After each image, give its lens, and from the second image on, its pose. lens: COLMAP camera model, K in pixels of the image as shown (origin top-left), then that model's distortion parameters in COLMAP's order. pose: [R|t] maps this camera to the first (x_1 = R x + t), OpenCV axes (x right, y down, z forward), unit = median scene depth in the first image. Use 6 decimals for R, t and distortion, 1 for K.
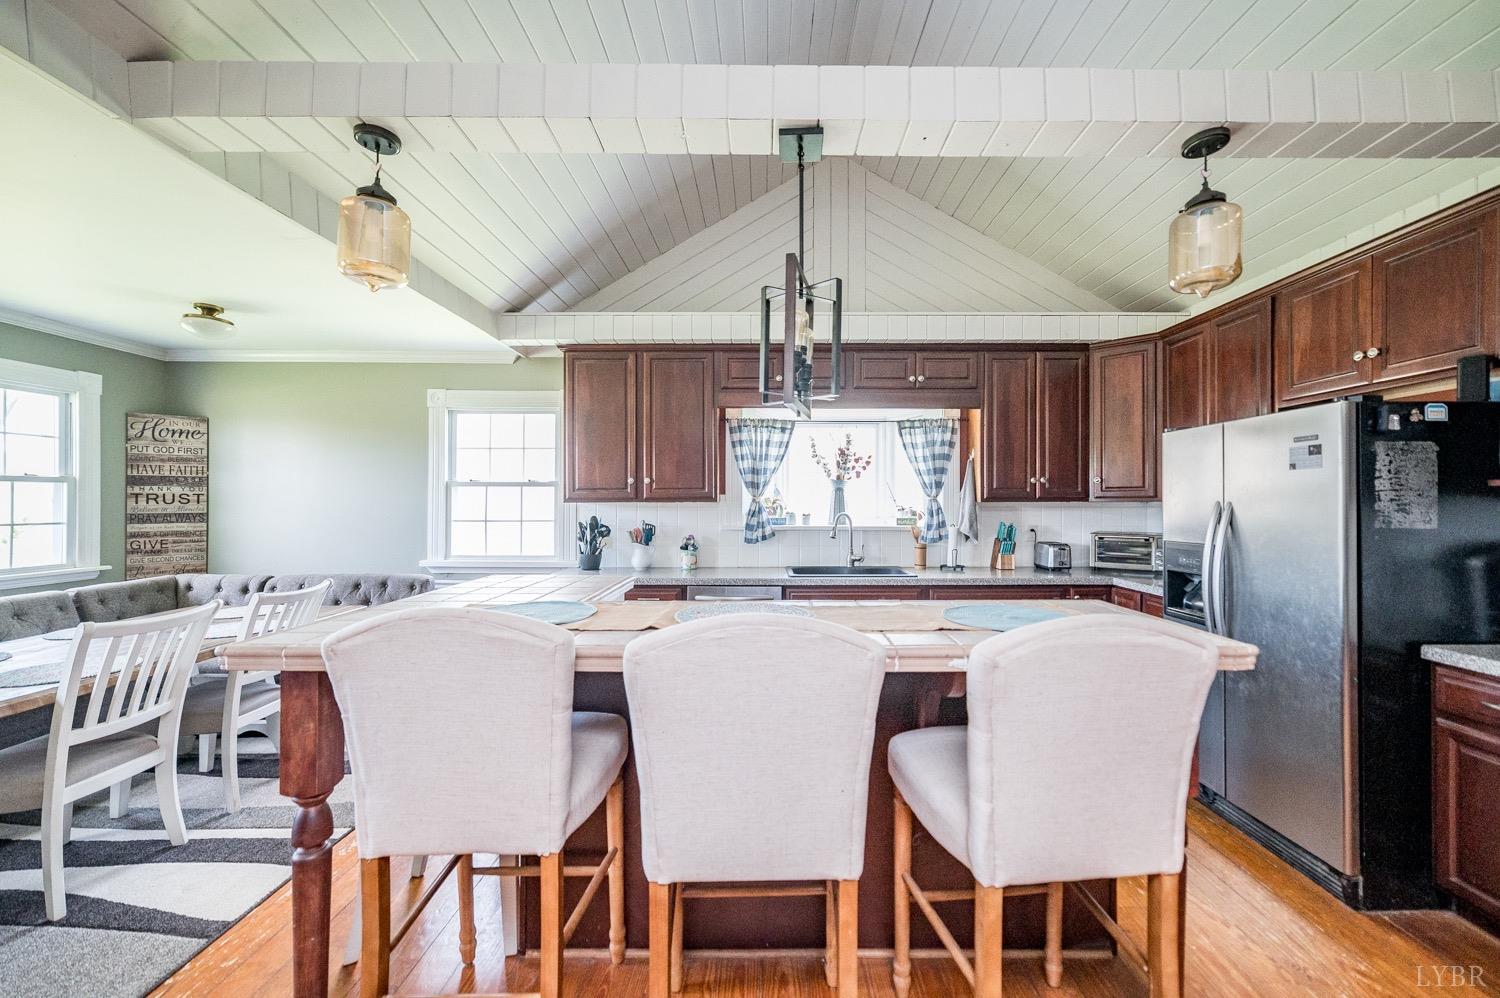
lens RADIAL K [[567.1, 0, 752.6], [0, 567.1, 499.7], [0, 0, 1]] dist [-0.002357, 0.001020]
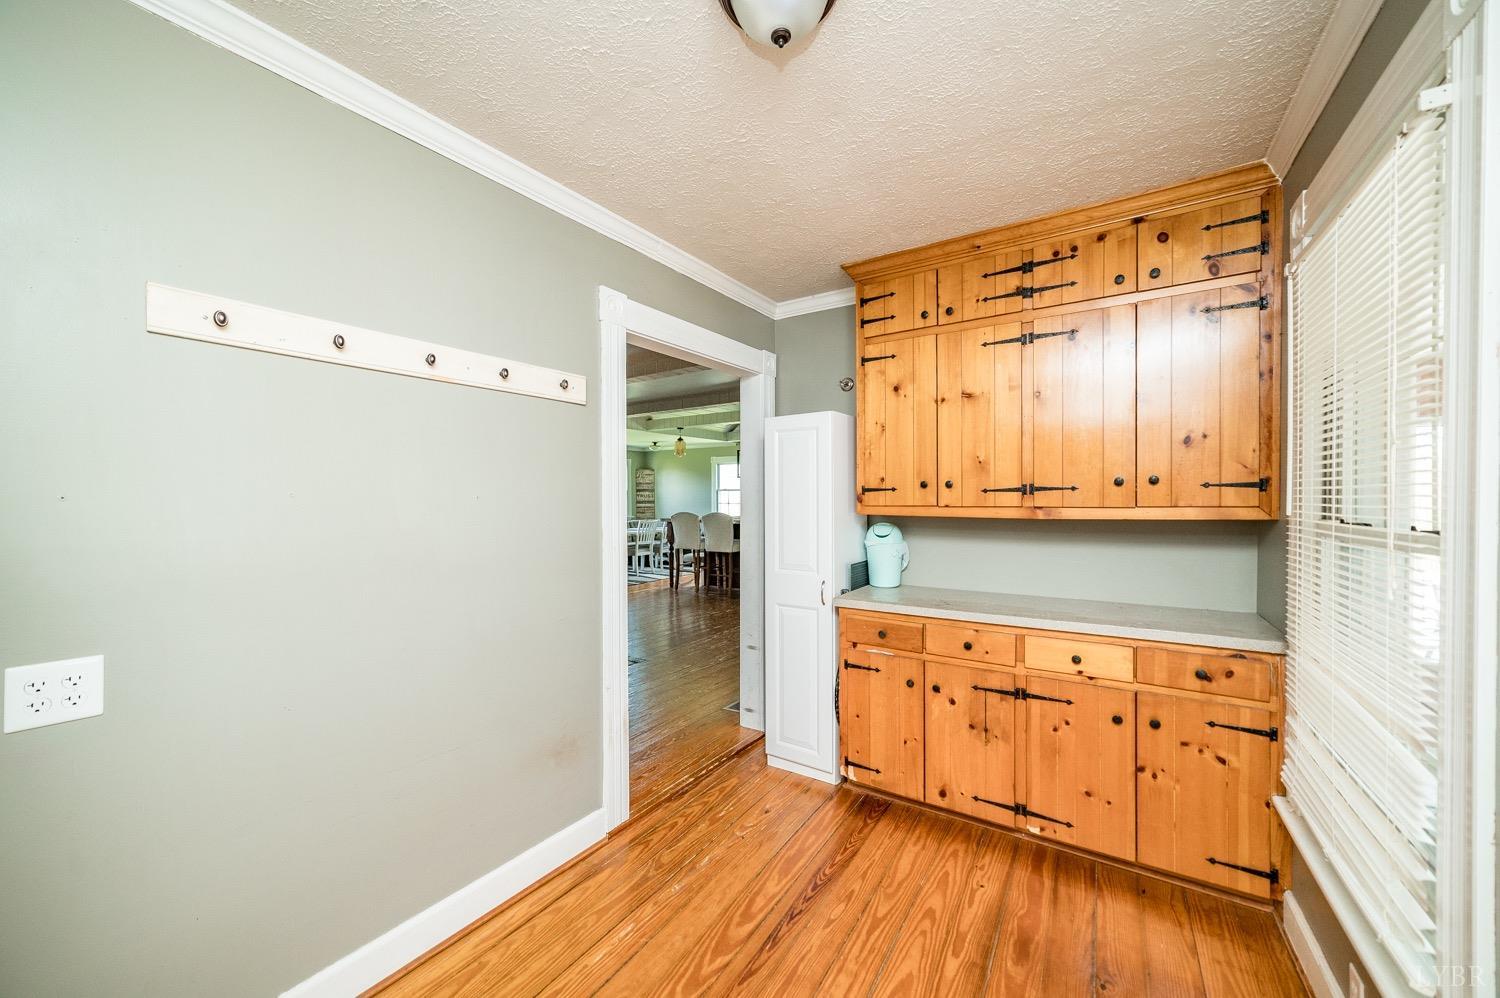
lens RADIAL K [[567.1, 0, 748.7], [0, 567.1, 500.1], [0, 0, 1]] dist [-0.002357, 0.001020]
pose [[0.833301, -0.001458, -0.552817, 1.194929], [0.012139, 0.999804, 0.015660, -0.021328], [0.552686, -0.019760, 0.833156, -1.315325]]
